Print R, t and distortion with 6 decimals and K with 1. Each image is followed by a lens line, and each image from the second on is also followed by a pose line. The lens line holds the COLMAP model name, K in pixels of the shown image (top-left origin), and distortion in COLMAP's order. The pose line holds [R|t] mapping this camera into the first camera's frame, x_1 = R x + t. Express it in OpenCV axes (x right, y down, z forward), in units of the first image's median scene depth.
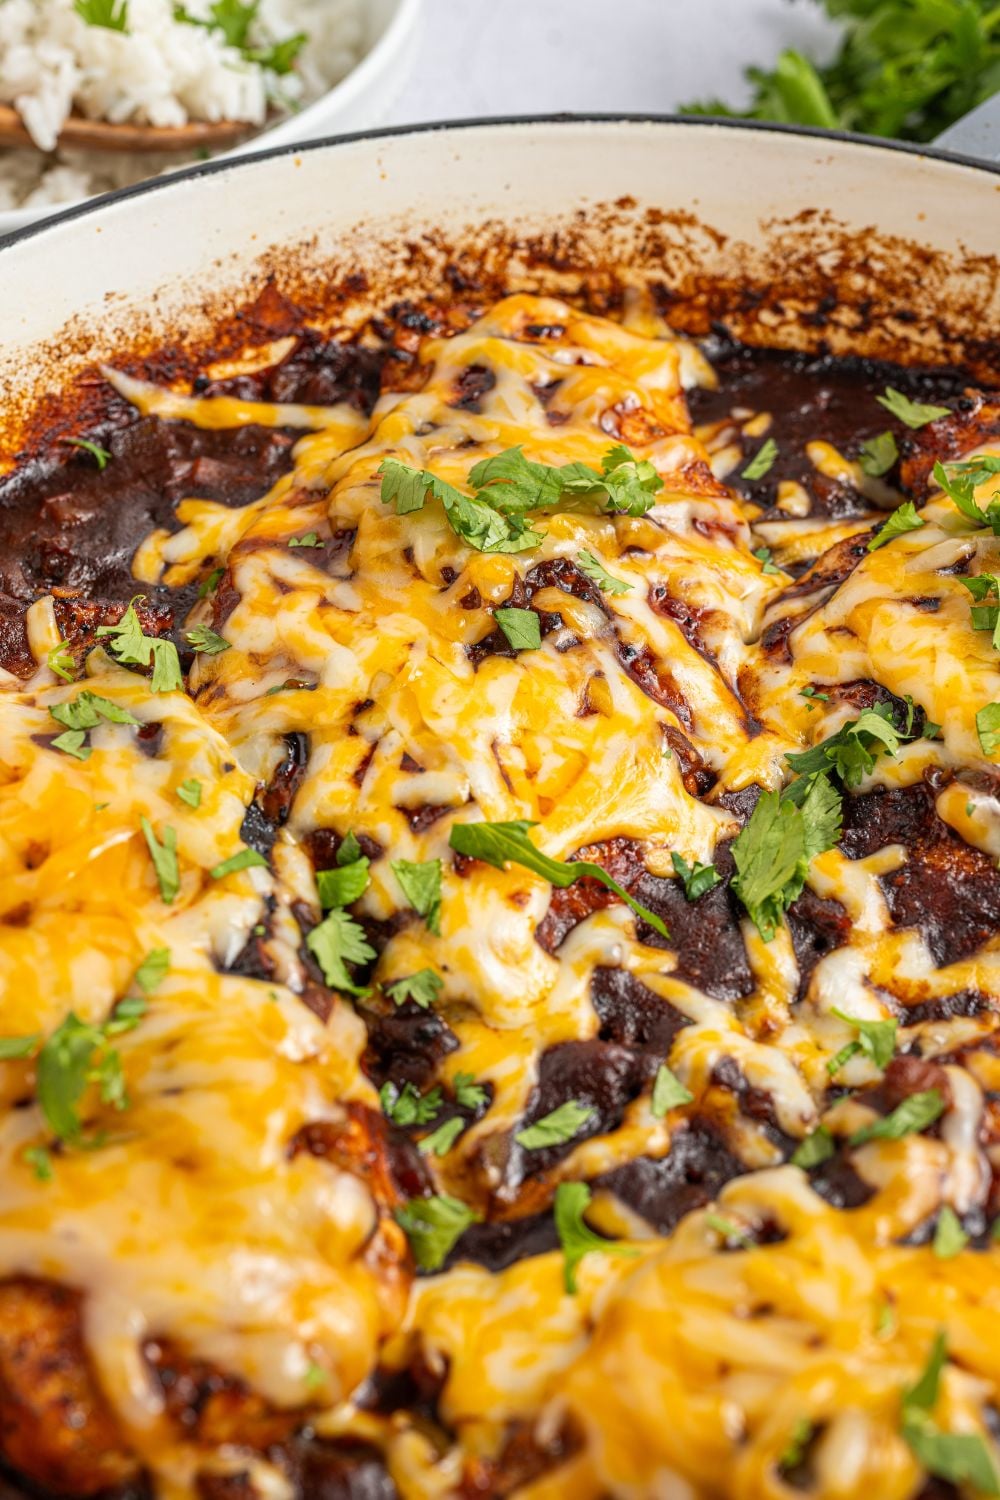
lens RADIAL K [[2228.5, 0, 506.7], [0, 2228.5, 745.3], [0, 0, 1]] dist [0.015199, -0.013108]
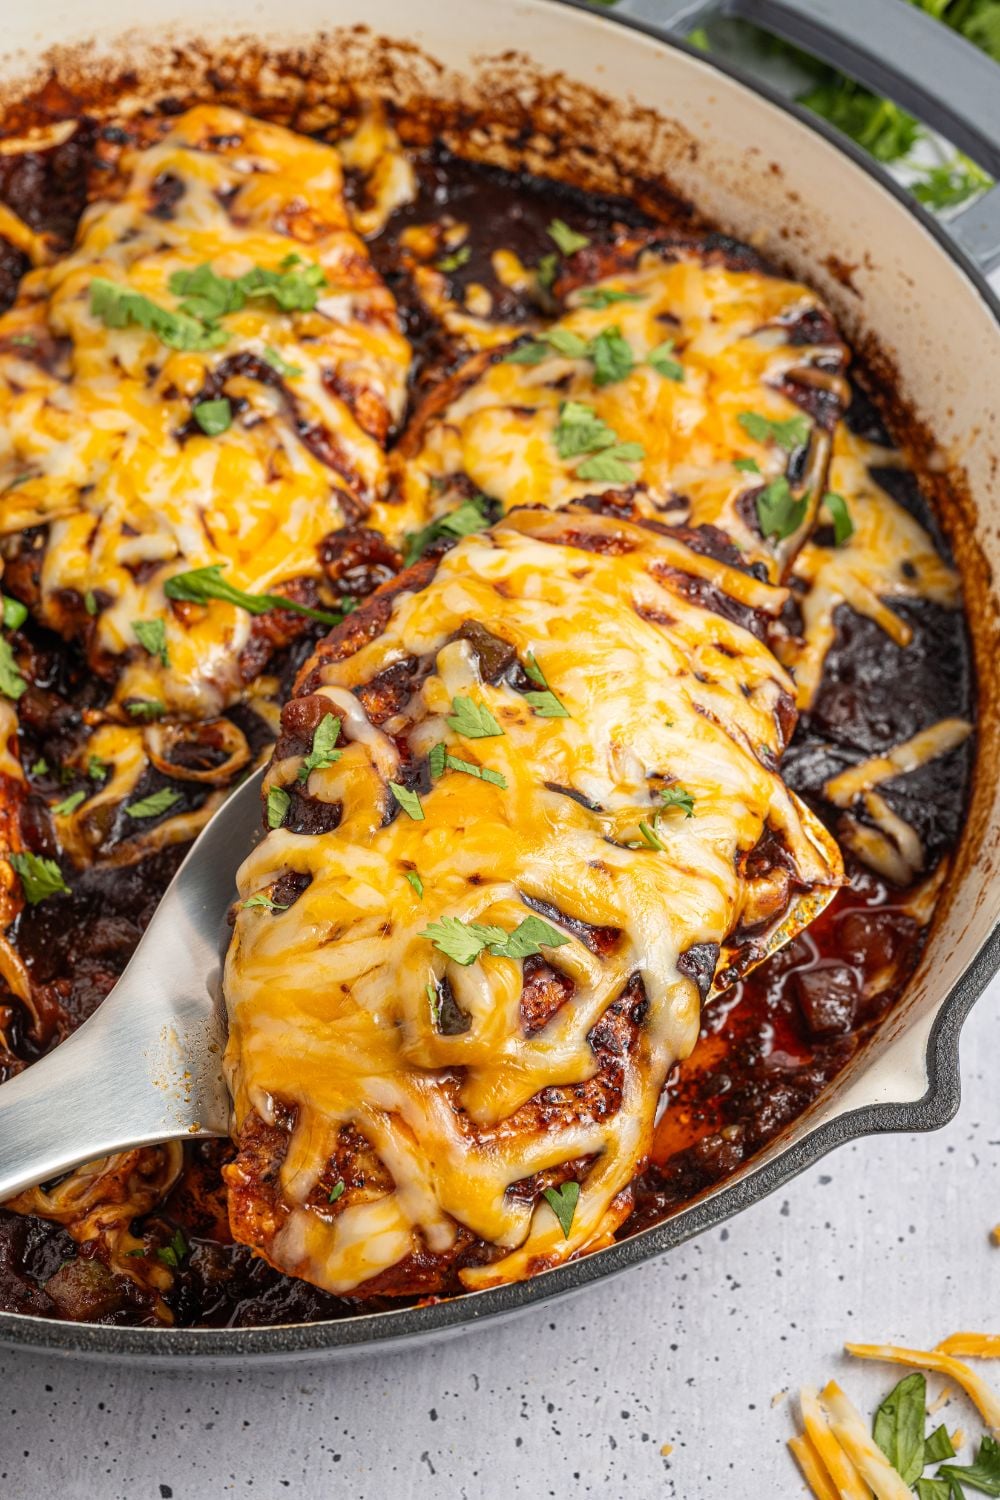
lens RADIAL K [[2228.5, 0, 506.7], [0, 2228.5, 745.3], [0, 0, 1]] dist [0.015199, -0.013108]
pose [[0.995501, 0.093496, -0.015366, 0.183712], [-0.089422, 0.980700, 0.173870, -0.084347], [0.031325, -0.171714, 0.984649, -0.223070]]
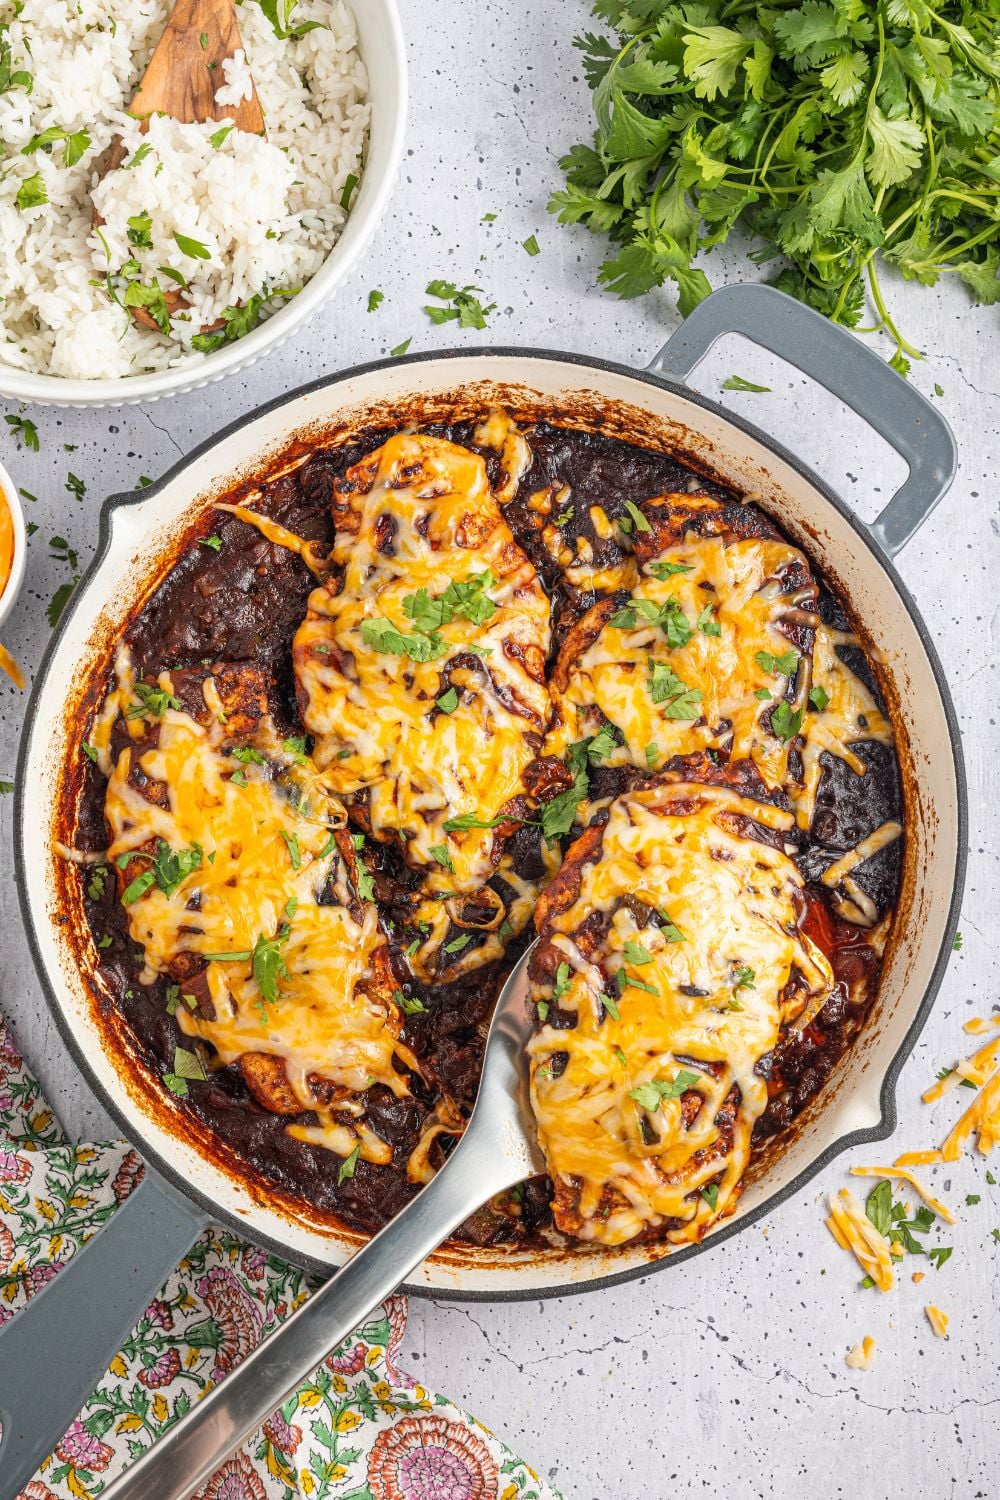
lens RADIAL K [[2140.3, 0, 500.0], [0, 2140.3, 750.0], [0, 0, 1]] dist [0.005505, 0.004770]
pose [[0.999274, -0.030908, -0.022281, 0.093787], [0.038102, 0.808587, 0.587142, -1.019294], [-0.000131, -0.587564, 0.809177, -0.578529]]
